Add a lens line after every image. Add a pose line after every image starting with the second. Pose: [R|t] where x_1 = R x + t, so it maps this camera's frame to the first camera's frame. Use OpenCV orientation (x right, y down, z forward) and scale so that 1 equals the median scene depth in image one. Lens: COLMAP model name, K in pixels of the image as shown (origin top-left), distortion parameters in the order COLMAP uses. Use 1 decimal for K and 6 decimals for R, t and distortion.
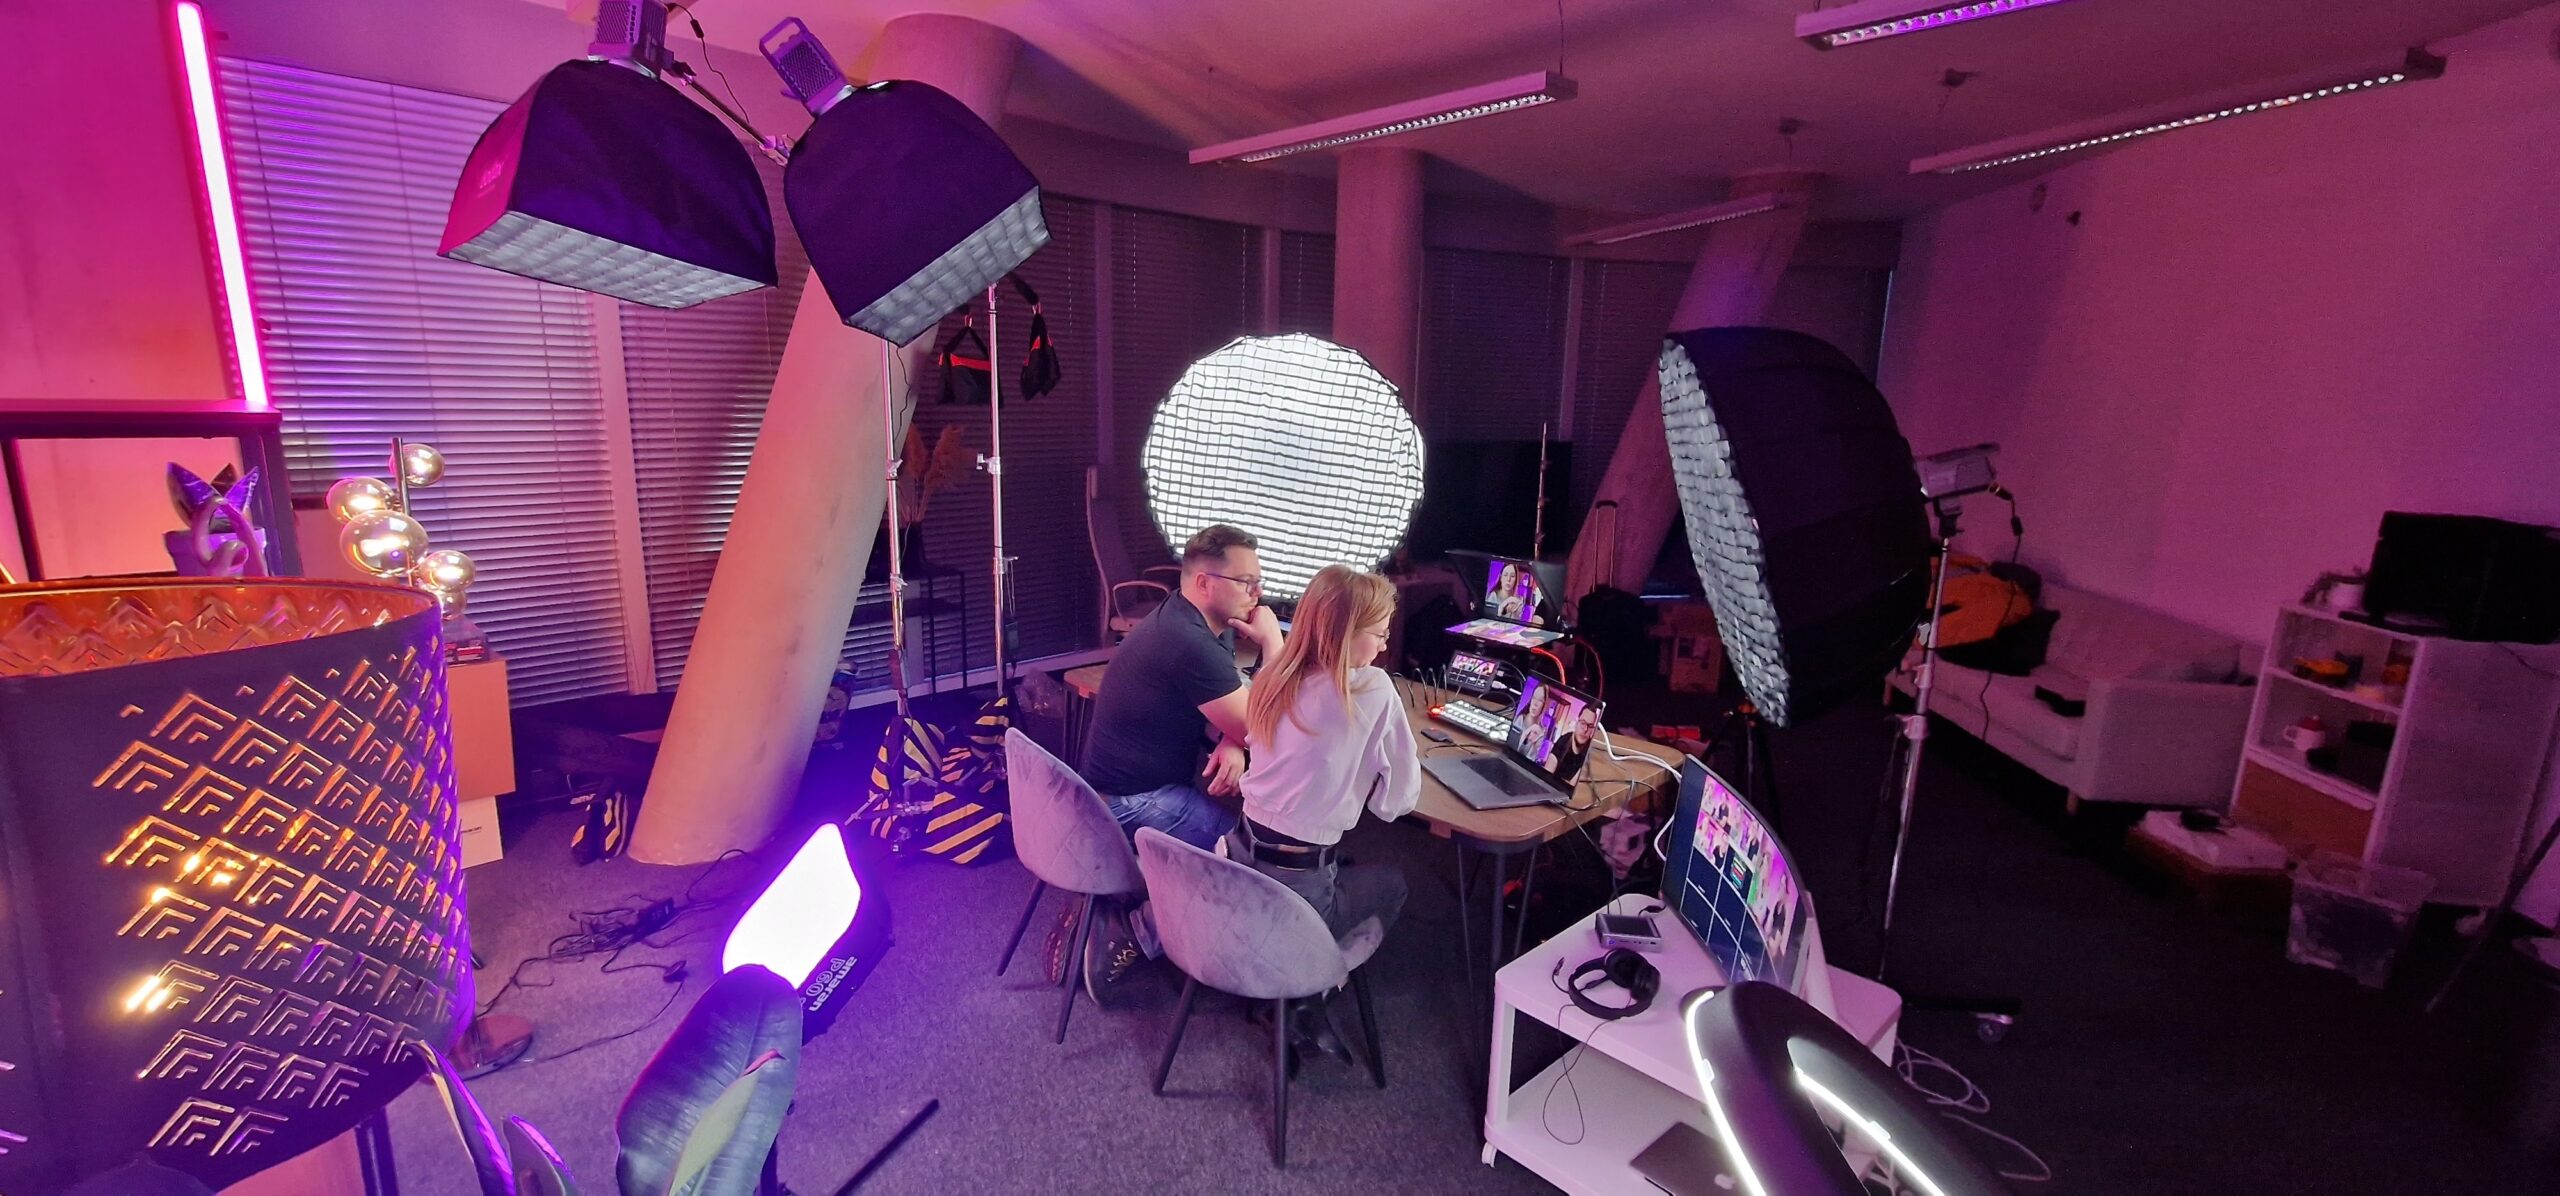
lens RADIAL K [[1047.5, 0, 1280.0], [0, 1047.5, 598.0], [0, 0, 1]] dist [-0.001908, 0.000506]
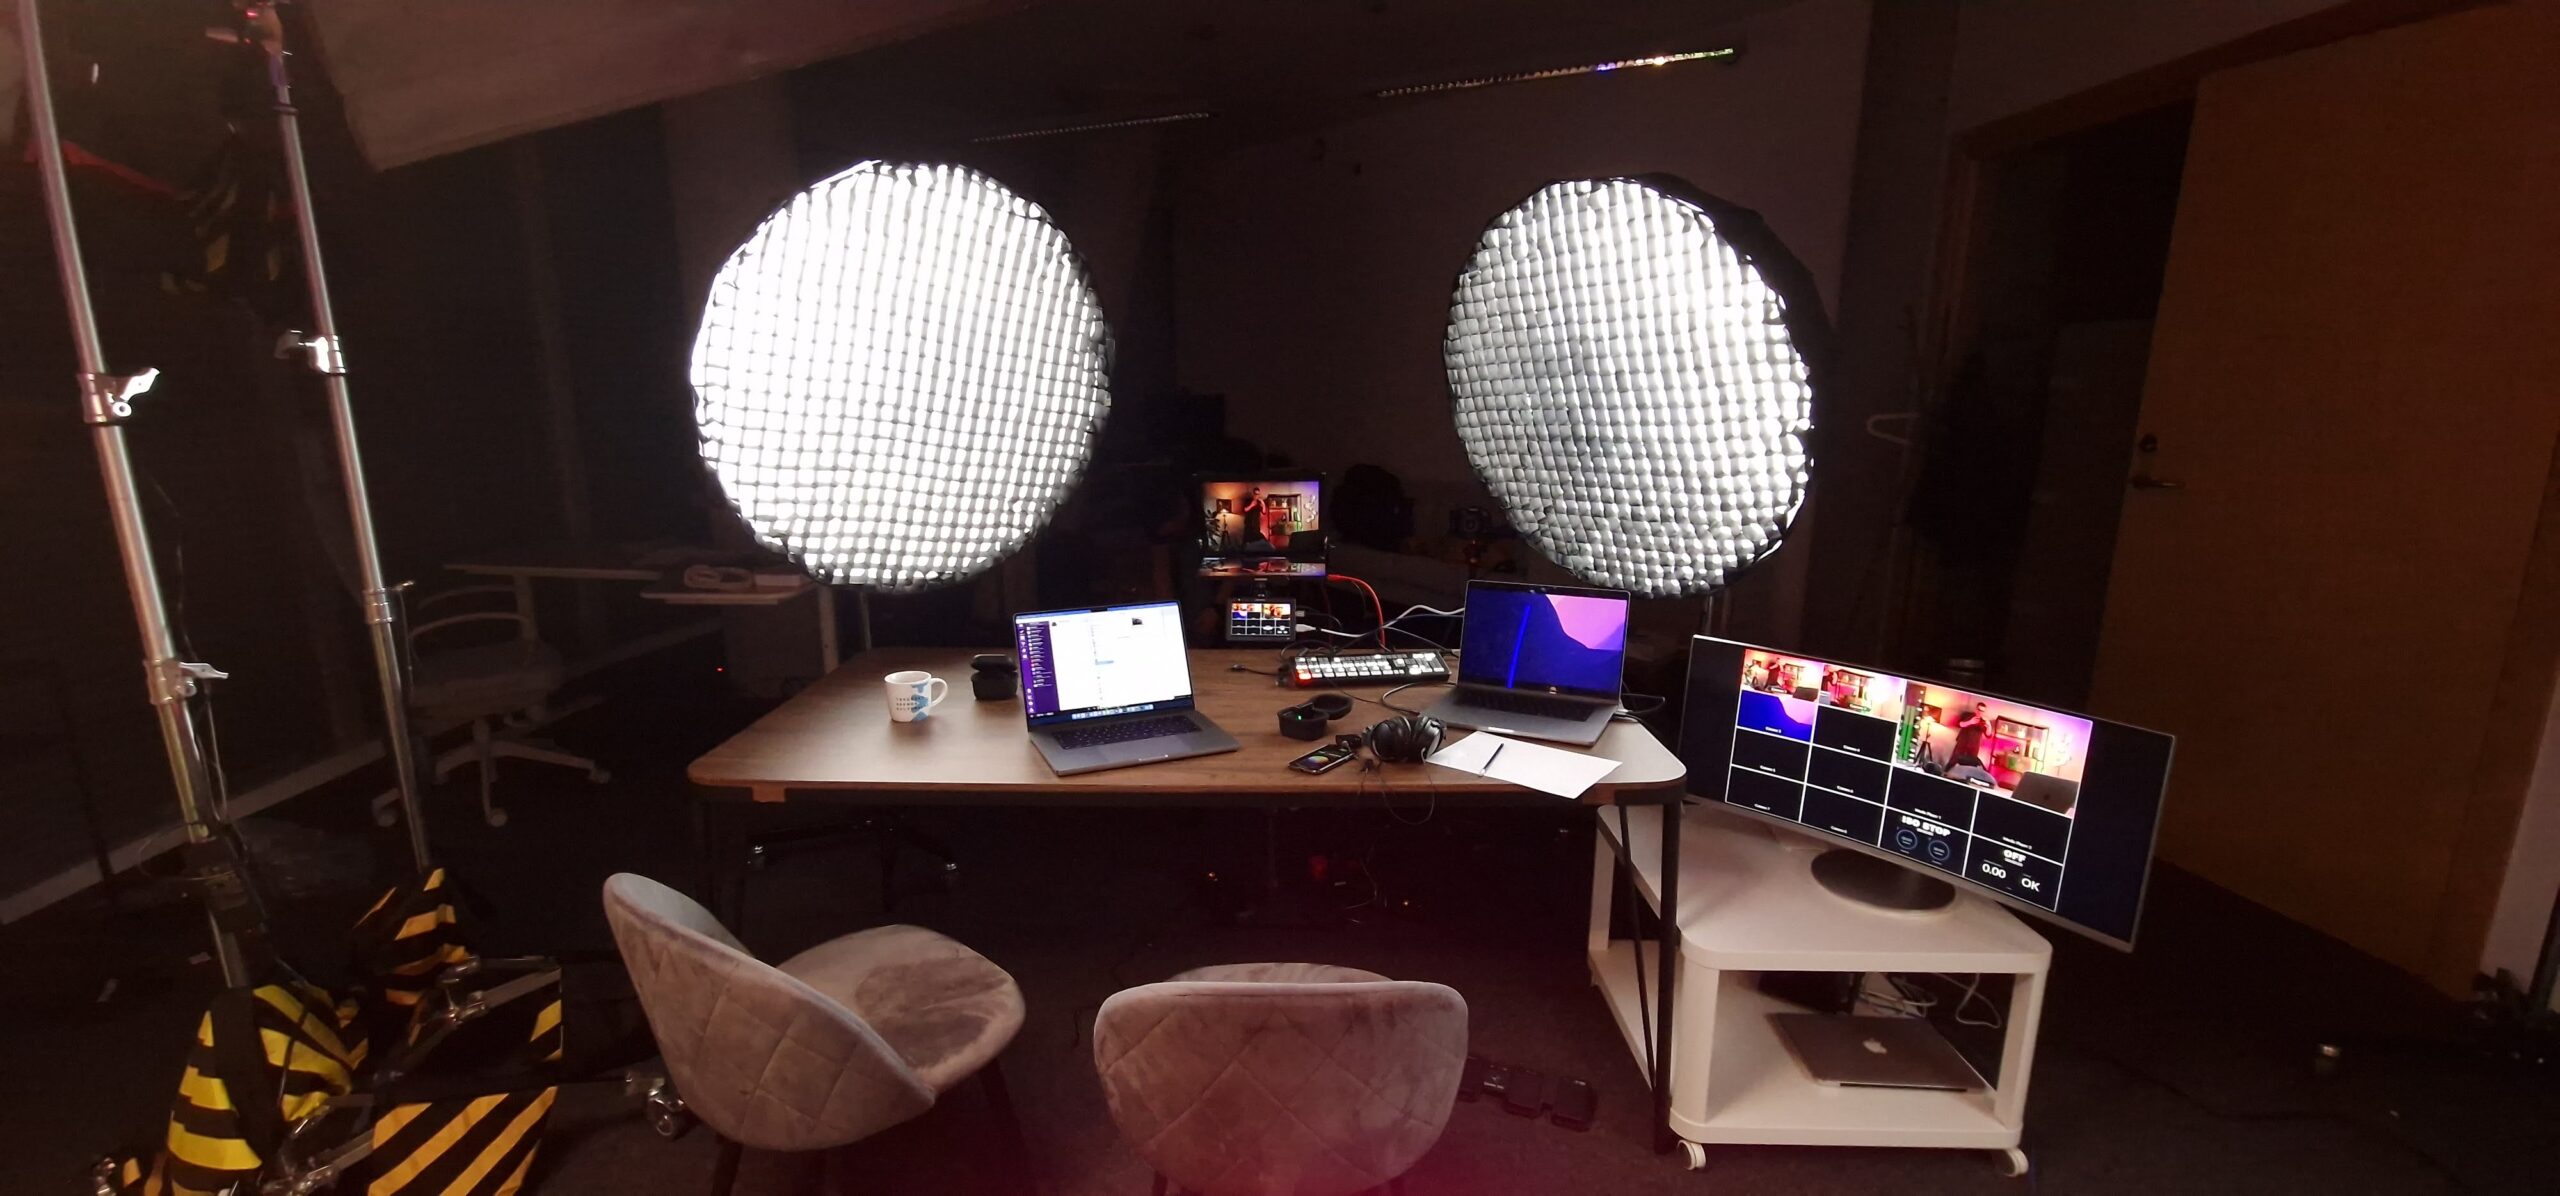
lens RADIAL K [[1059.7, 0, 1280.0], [0, 1059.7, 598.0], [0, 0, 1]] dist [0.000135, 0.000171]
pose [[0.695973, -0.177221, 0.695855, -0.452166], [0.152488, 0.983439, 0.097949, -0.027664], [-0.701690, 0.037940, 0.711471, 0.525059]]
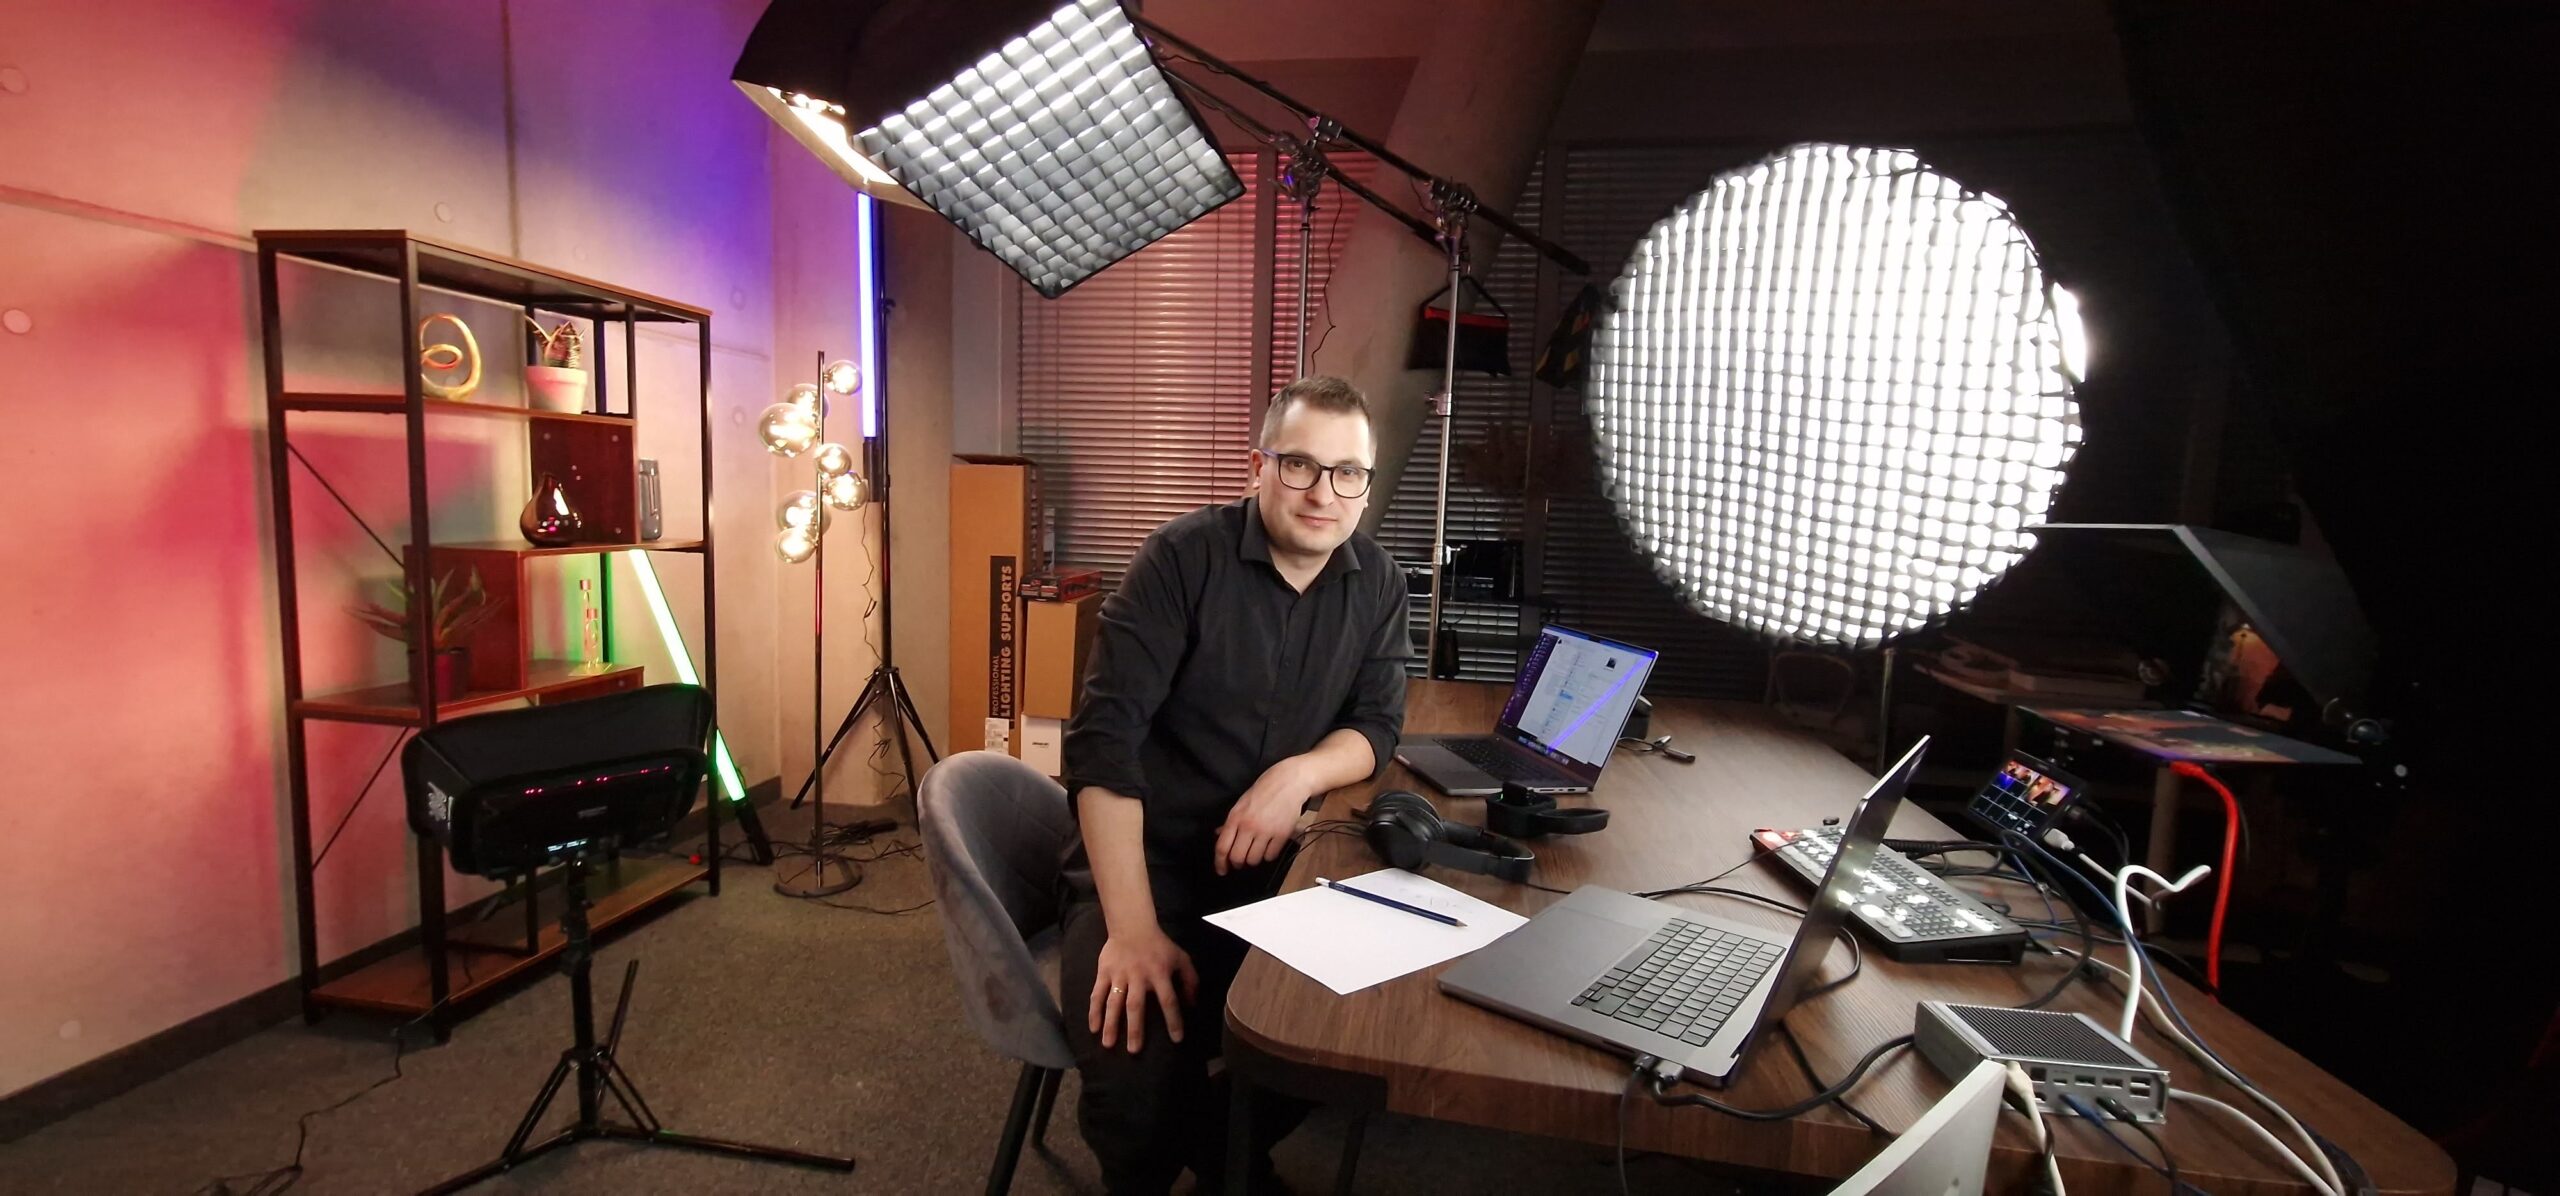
lens RADIAL K [[1047.5, 0, 1280.0], [0, 1047.5, 598.0], [0, 0, 1]] dist [-0.001908, 0.000506]
pose [[0.585456, 0.073675, -0.807350, 0.424912], [-0.176000, 0.983662, -0.037864, 0.073927], [0.791370, 0.164261, 0.588857, 0.637833]]
